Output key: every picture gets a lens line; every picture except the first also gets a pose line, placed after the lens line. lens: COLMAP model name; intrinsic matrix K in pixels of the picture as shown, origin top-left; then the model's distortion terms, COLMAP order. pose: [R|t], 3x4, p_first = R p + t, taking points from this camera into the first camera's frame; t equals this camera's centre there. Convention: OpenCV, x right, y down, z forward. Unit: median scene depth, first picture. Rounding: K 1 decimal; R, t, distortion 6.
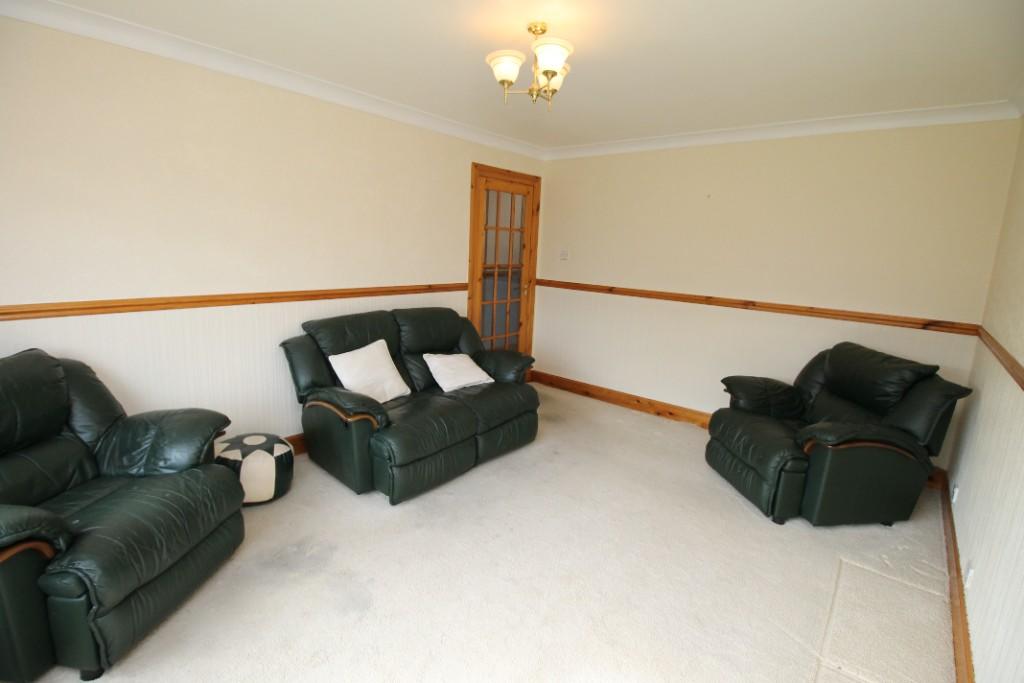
lens RADIAL K [[476.4, 0, 515.0], [0, 476.4, 328.8], [0, 0, 1]] dist [-0.033473, -0.000482]
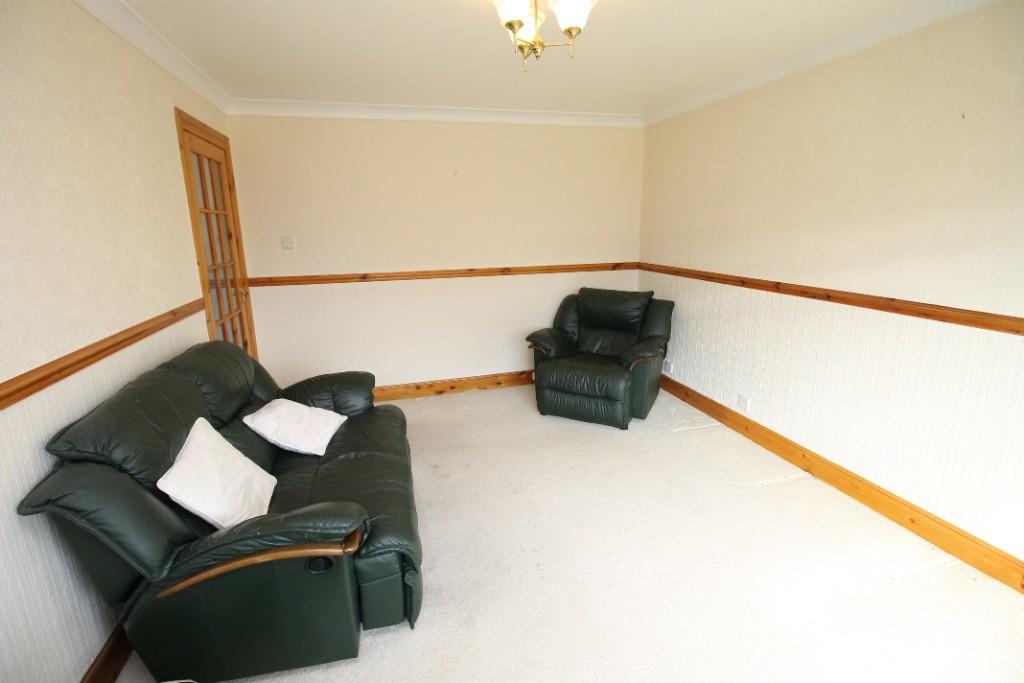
lens RADIAL K [[476.4, 0, 515.0], [0, 476.4, 328.8], [0, 0, 1]] dist [-0.033473, -0.000482]
pose [[0.550549, -0.229015, 0.802775, -0.448707], [0.182161, 0.971418, 0.152198, -0.087537], [-0.814686, 0.062442, 0.576531, 0.334989]]
